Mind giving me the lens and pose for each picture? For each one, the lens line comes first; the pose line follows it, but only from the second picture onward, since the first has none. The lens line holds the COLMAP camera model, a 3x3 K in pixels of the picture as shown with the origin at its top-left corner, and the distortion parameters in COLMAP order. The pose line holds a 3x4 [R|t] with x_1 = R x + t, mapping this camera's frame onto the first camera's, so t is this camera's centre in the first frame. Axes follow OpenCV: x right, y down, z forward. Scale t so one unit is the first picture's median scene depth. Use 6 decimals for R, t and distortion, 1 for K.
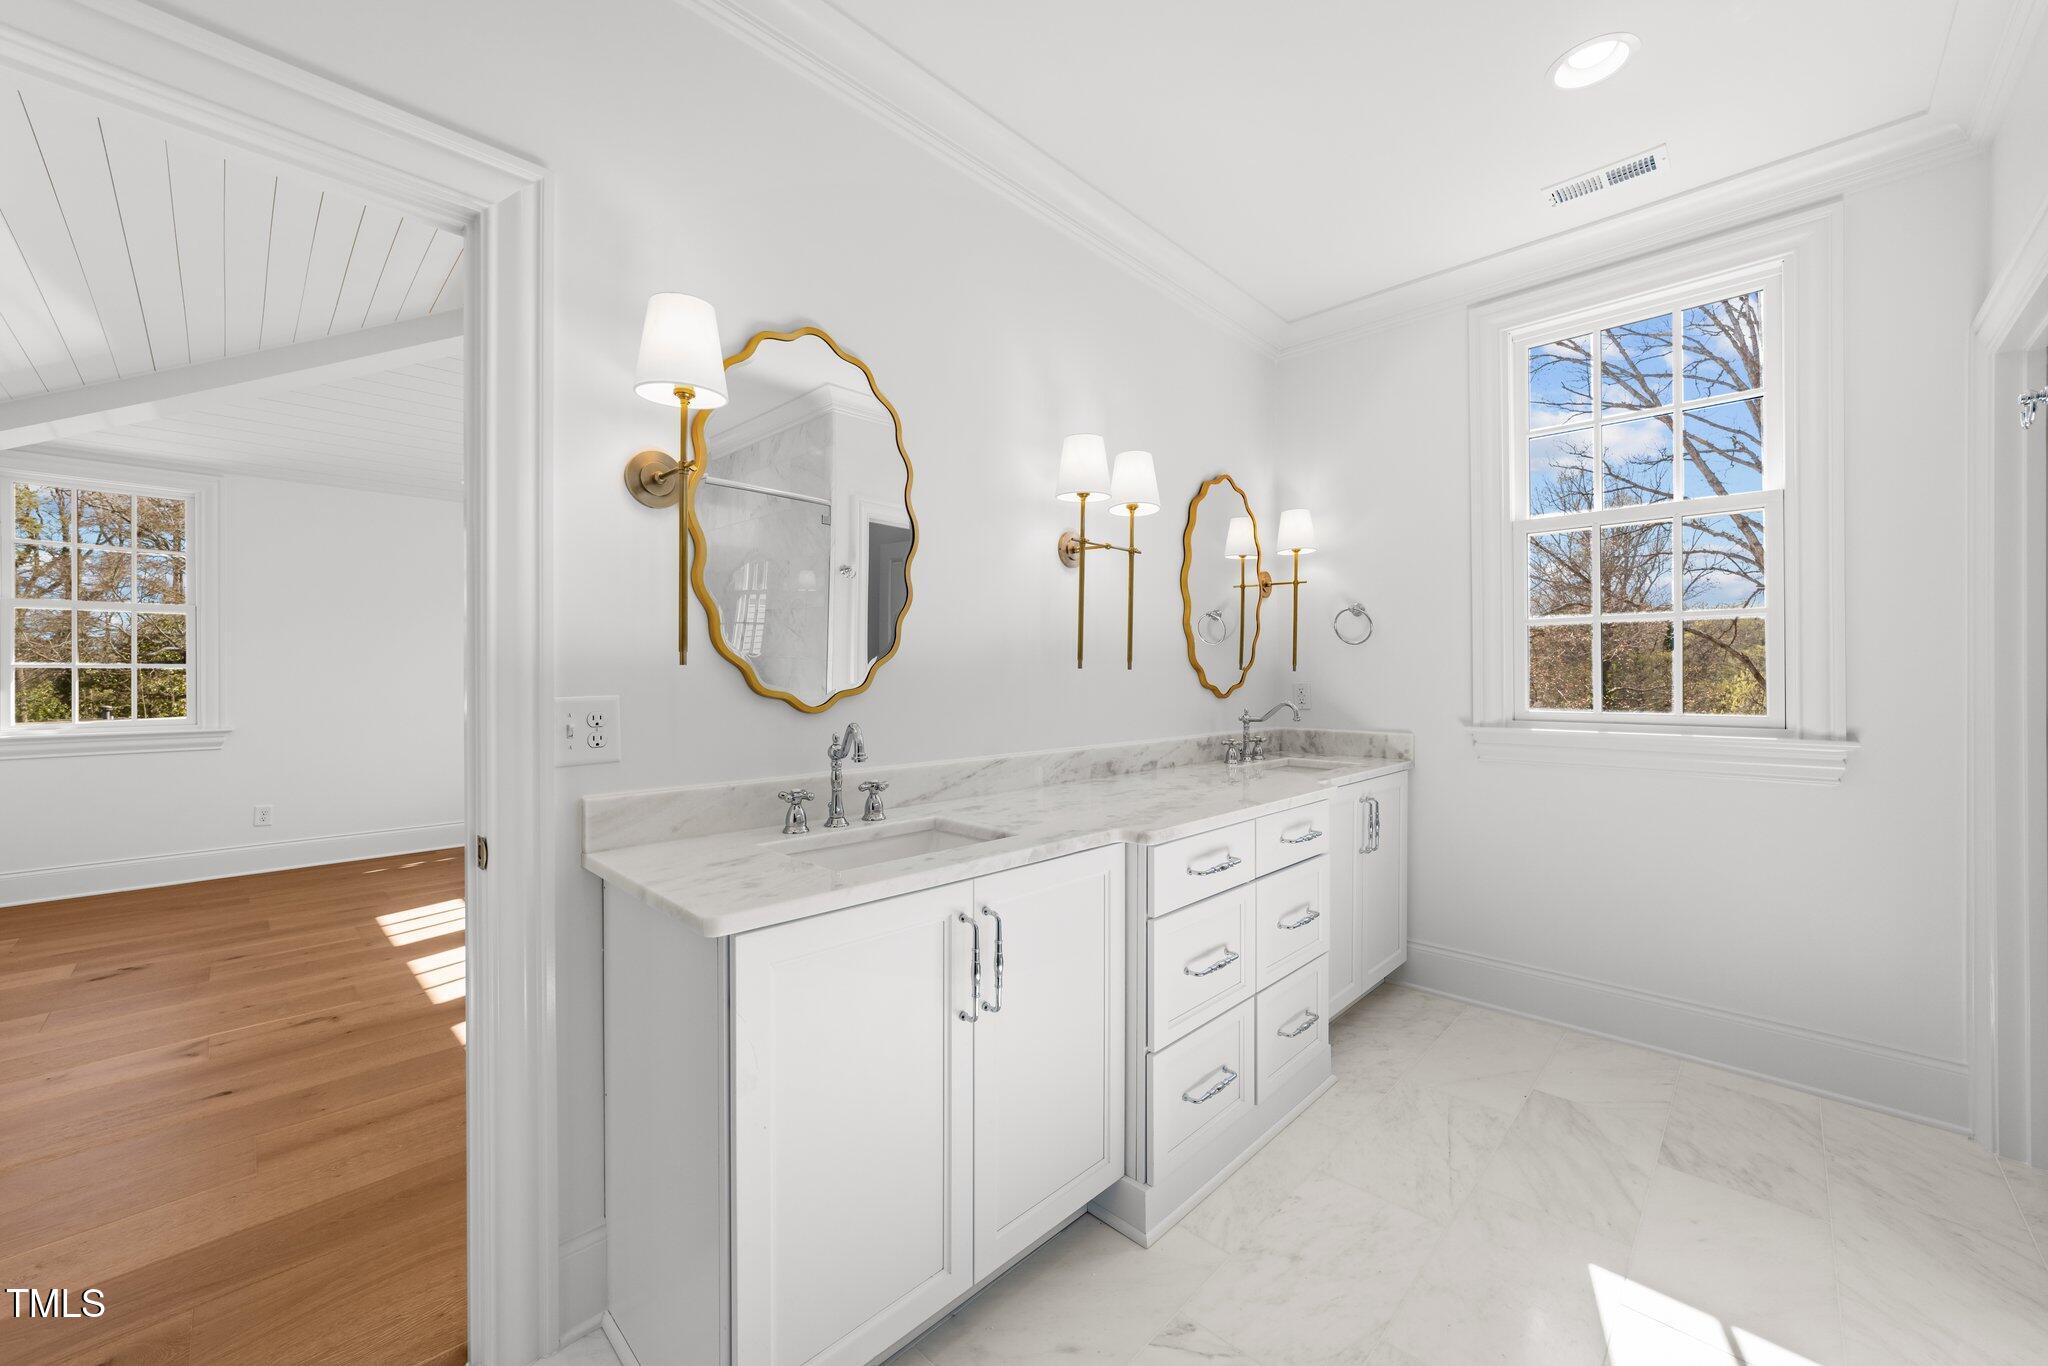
lens RADIAL K [[778.0, 0, 1014.0], [0, 778.0, 686.7], [0, 0, 1]] dist [-0.002235, -0.000193]
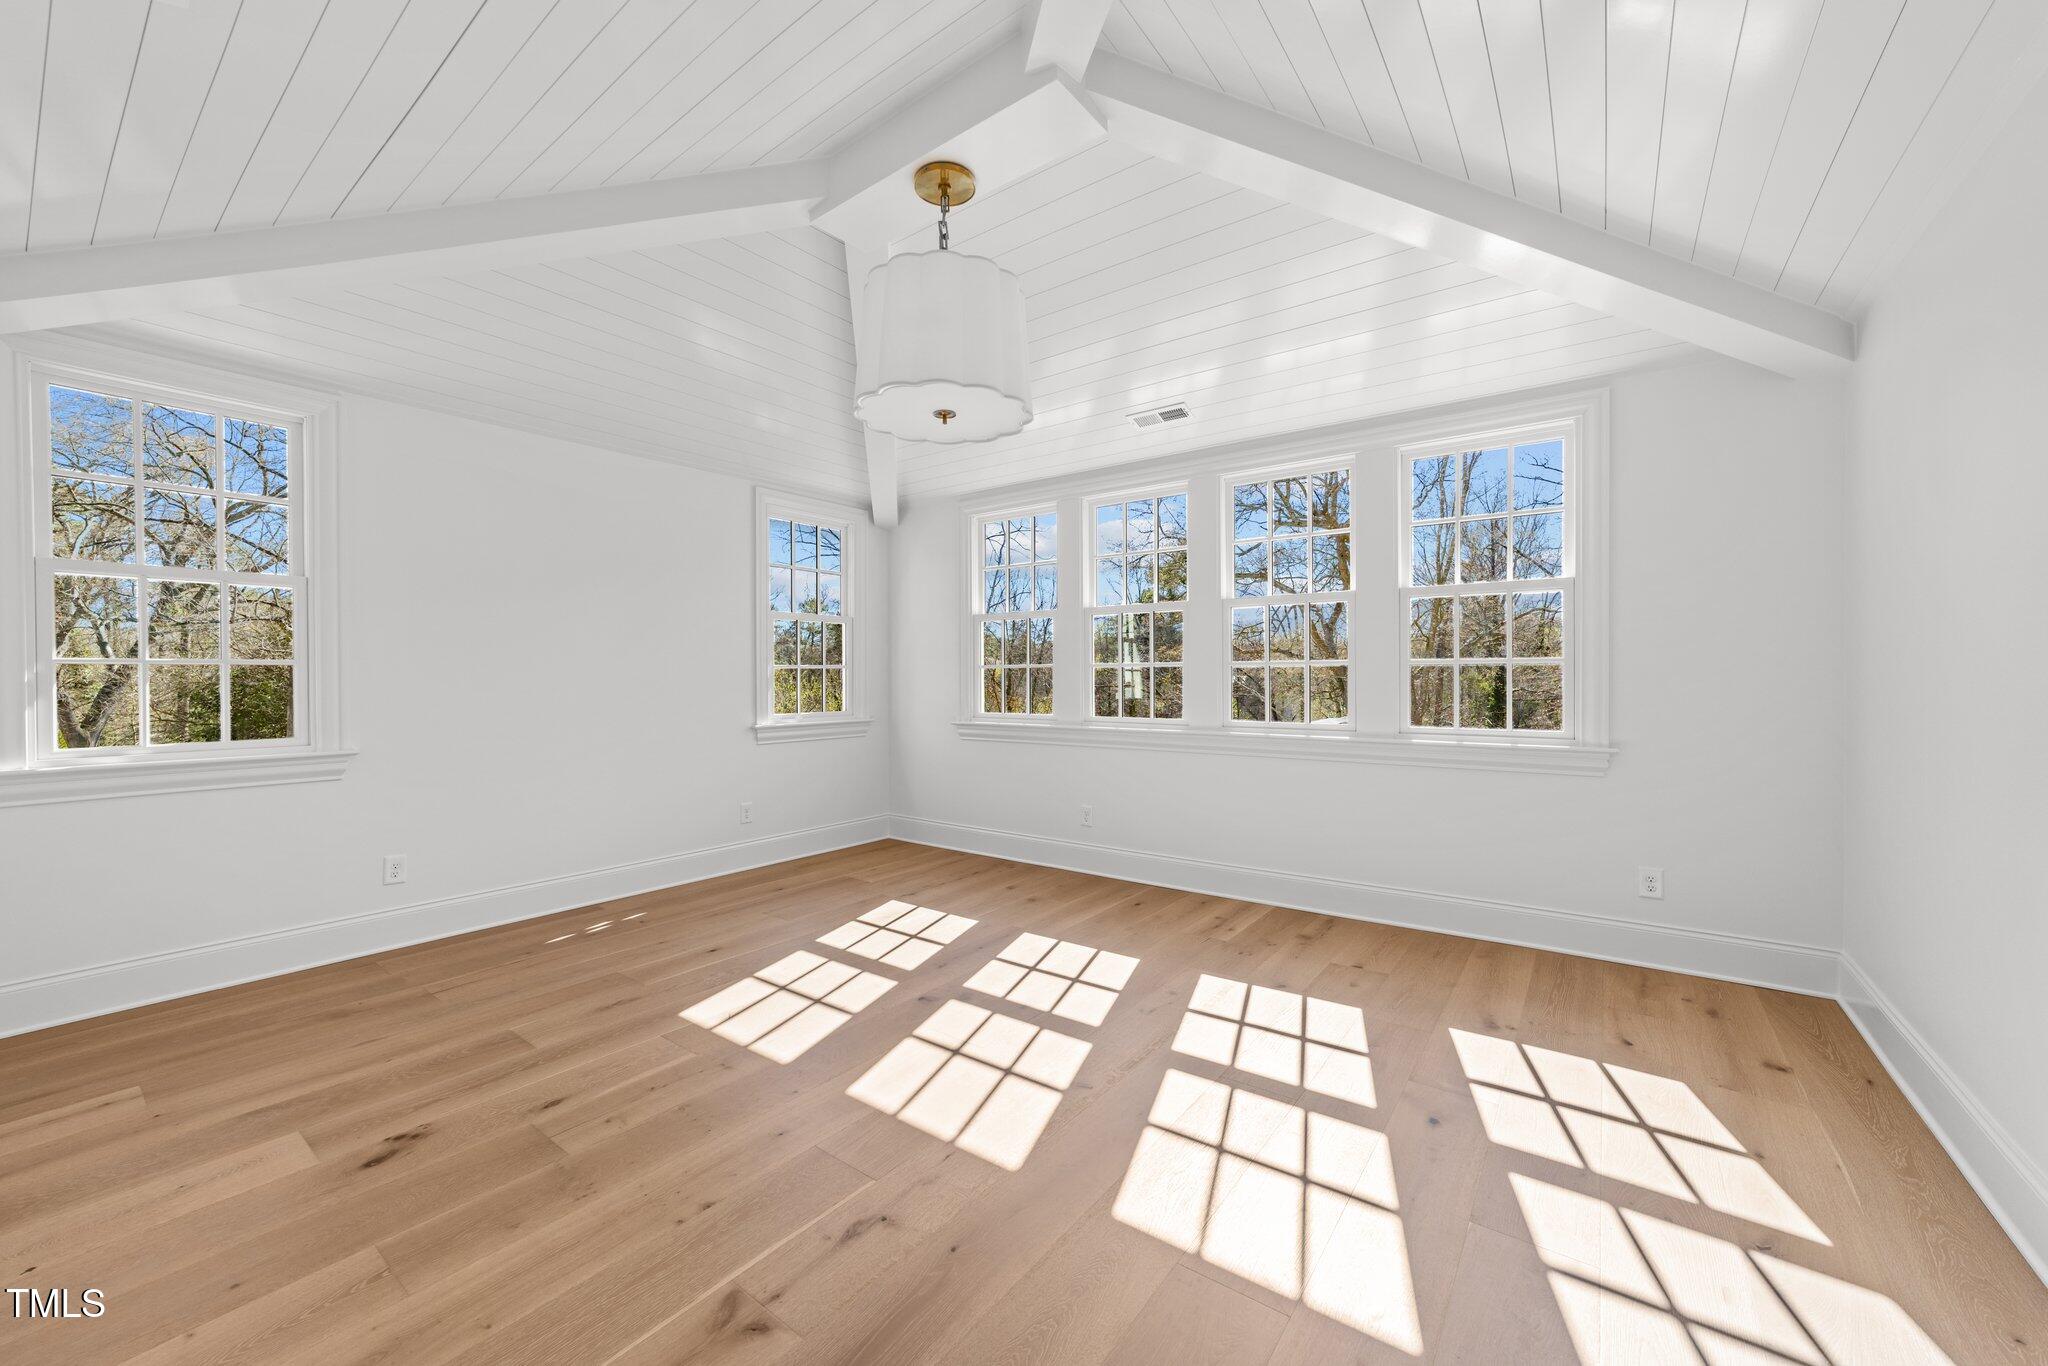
lens RADIAL K [[778.0, 0, 1028.2], [0, 778.0, 686.9], [0, 0, 1]] dist [-0.002235, -0.000193]
pose [[0.989679, -0.010775, 0.142897, -0.538930], [0.007991, 0.999767, 0.020042, -0.015693], [-0.143080, -0.018693, 0.989535, 0.225504]]
